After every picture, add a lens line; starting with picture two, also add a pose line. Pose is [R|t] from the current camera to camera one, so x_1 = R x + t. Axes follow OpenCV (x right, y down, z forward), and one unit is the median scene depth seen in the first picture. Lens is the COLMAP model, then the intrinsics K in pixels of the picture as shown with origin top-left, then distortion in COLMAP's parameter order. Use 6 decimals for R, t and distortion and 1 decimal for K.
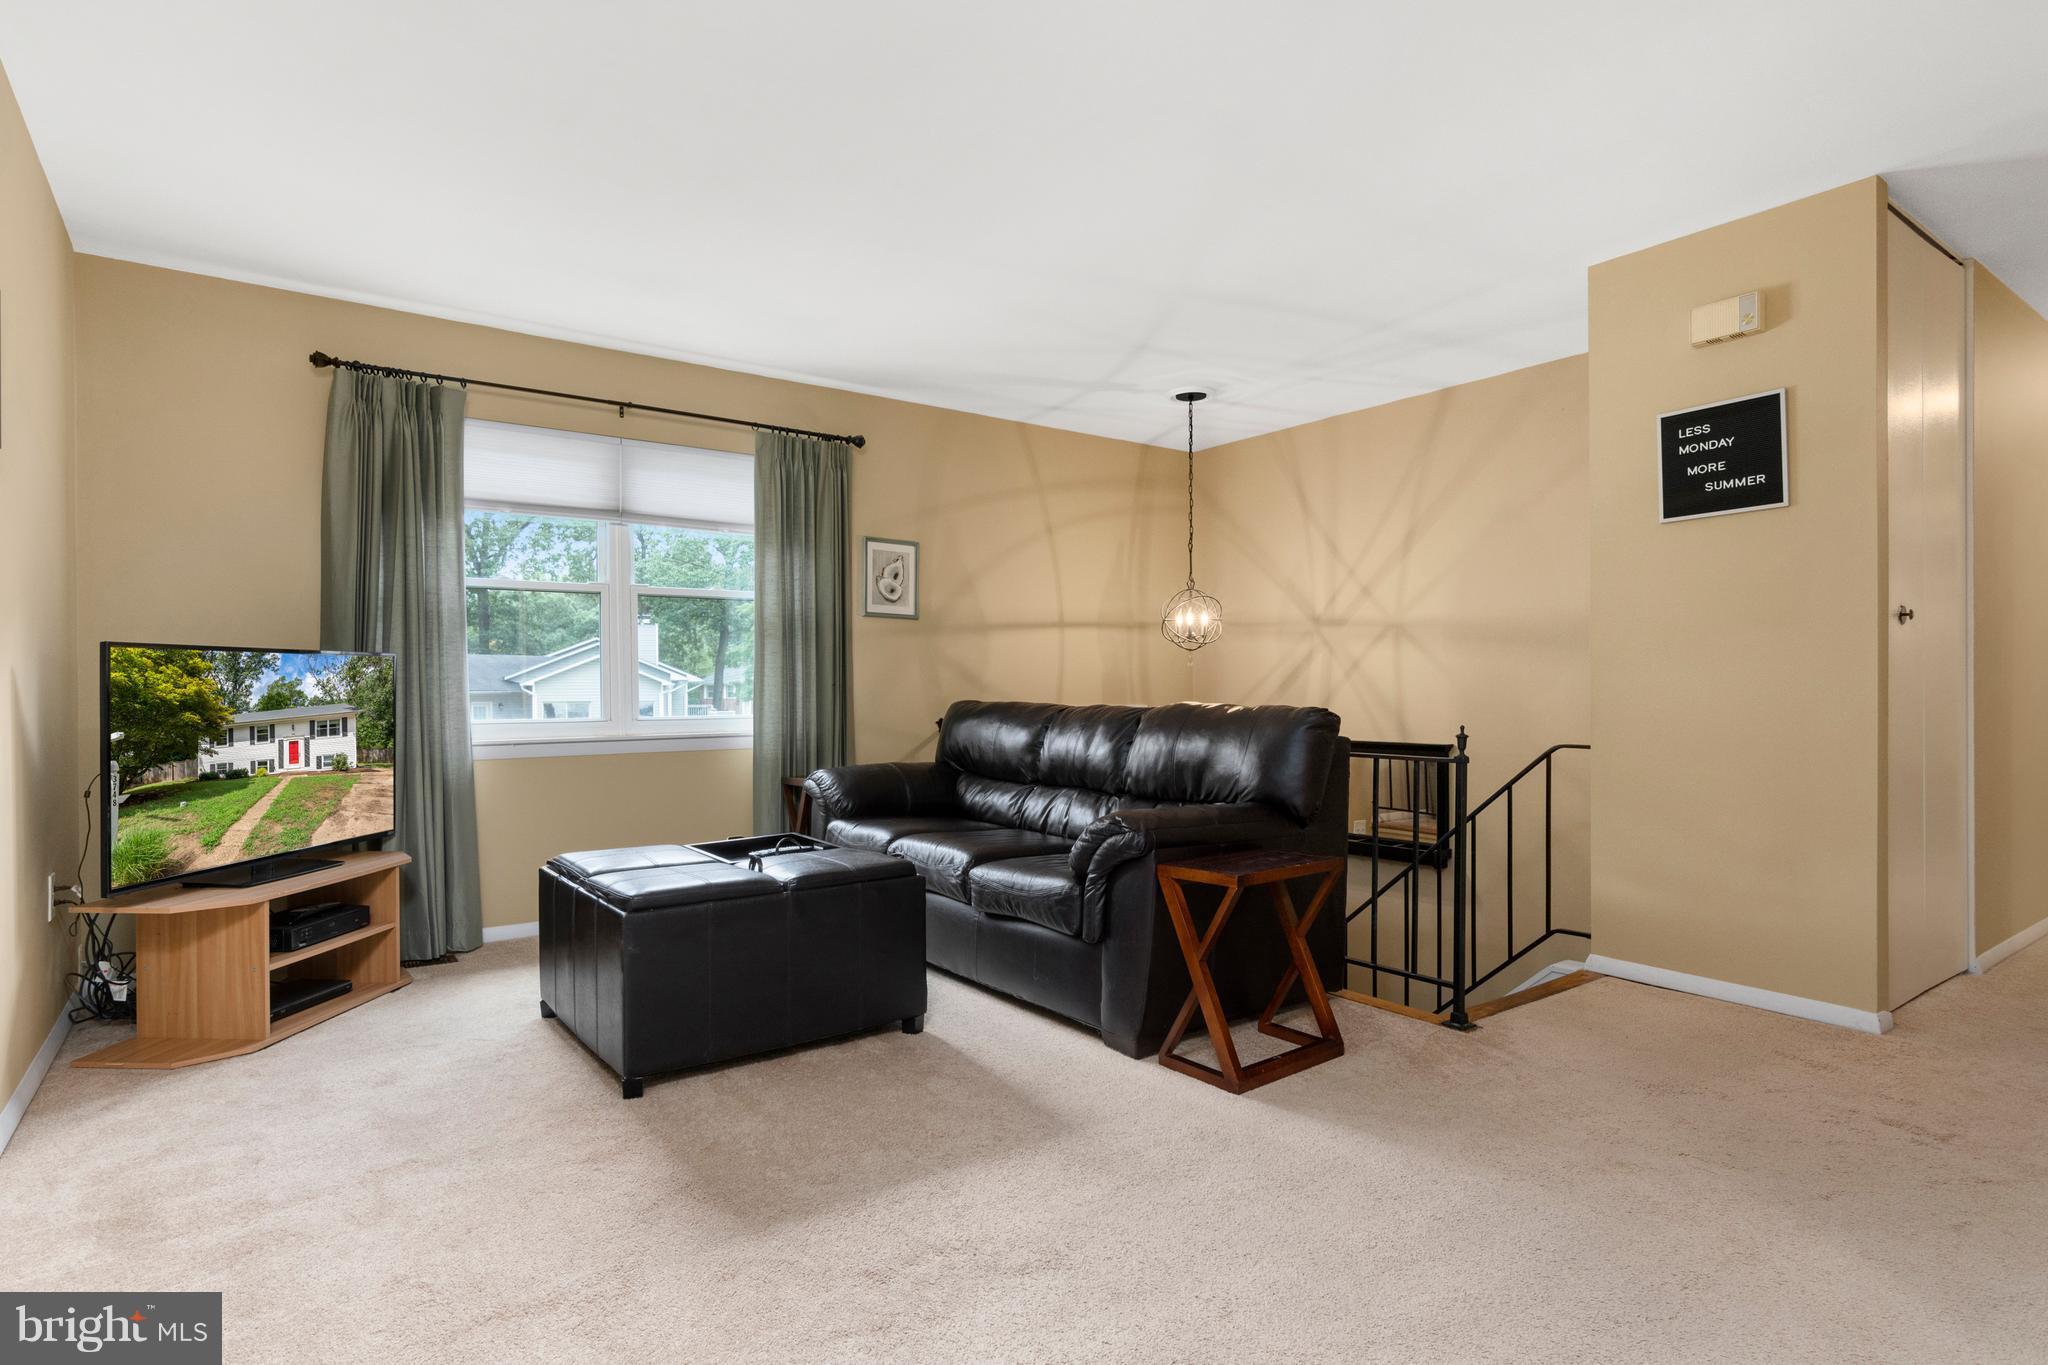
lens RADIAL K [[1066.3, 0, 1023.0], [0, 1066.3, 700.8], [0, 0, 1]] dist [-0.000237, 0.000049]
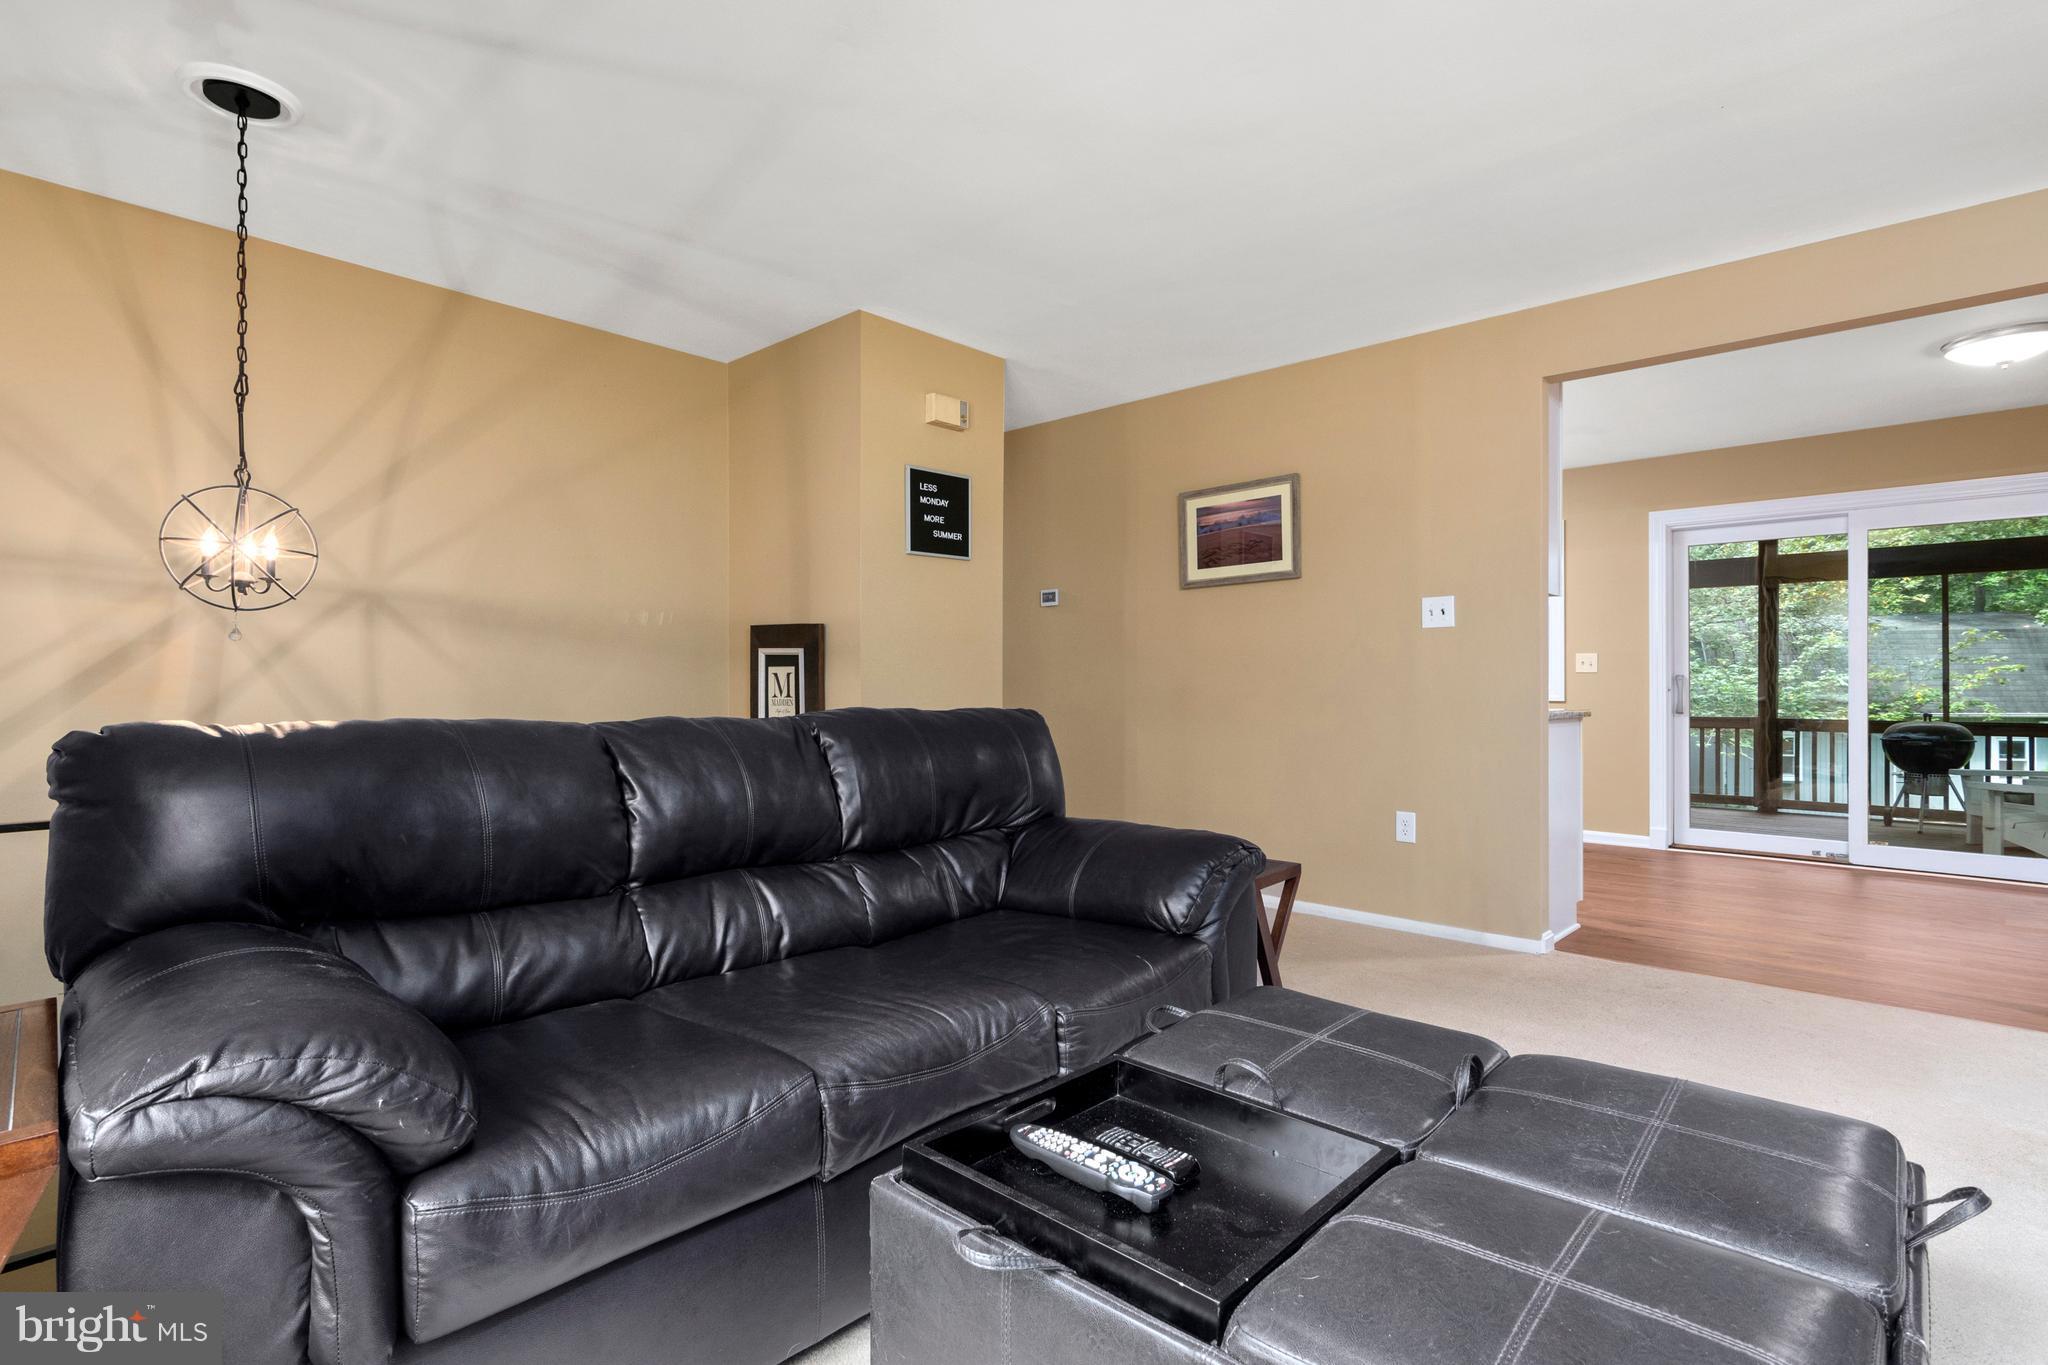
lens RADIAL K [[996.9, 0, 1024.0], [0, 996.9, 682.5], [0, 0, 1]] dist [-0.004500, -0.000442]
pose [[-0.197179, 0.004568, 0.980357, -0.394131], [0.008711, 0.999958, -0.002907, -0.010187], [-0.980329, 0.007967, -0.197211, 0.787359]]
